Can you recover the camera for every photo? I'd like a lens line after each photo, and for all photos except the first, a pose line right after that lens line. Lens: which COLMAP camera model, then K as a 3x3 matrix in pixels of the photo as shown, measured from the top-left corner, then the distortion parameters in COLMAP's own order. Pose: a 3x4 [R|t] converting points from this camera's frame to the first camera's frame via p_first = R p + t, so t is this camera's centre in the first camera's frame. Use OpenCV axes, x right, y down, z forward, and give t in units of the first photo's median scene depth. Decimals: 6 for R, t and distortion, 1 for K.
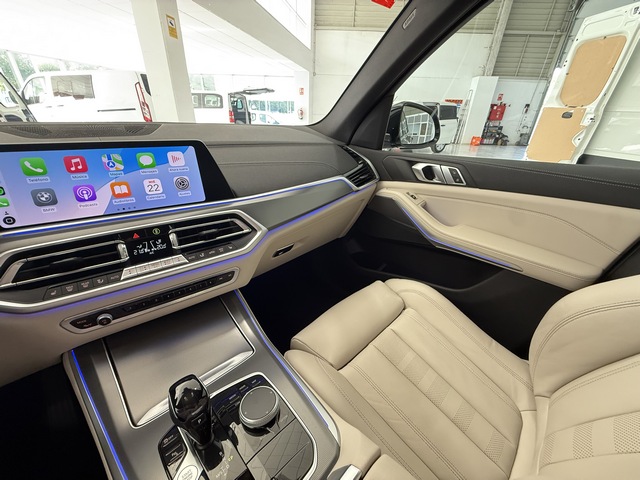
lens RADIAL K [[255.1, 0, 318.5], [0, 255.1, 240.0], [0, 0, 1]] dist [-0.001188, -0.000677]
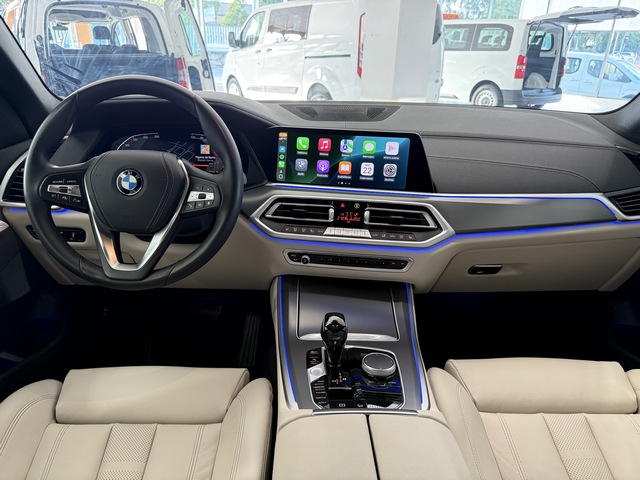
lens RADIAL K [[458.4, 0, 316.9], [0, 458.4, 236.9], [0, 0, 1]] dist [0.046714, -0.060920]
pose [[0.740208, 0.256032, -0.621724, 0.527106], [-0.301580, 0.952858, 0.033342, 0.079257], [0.600951, 0.162820, 0.782527, -0.681006]]
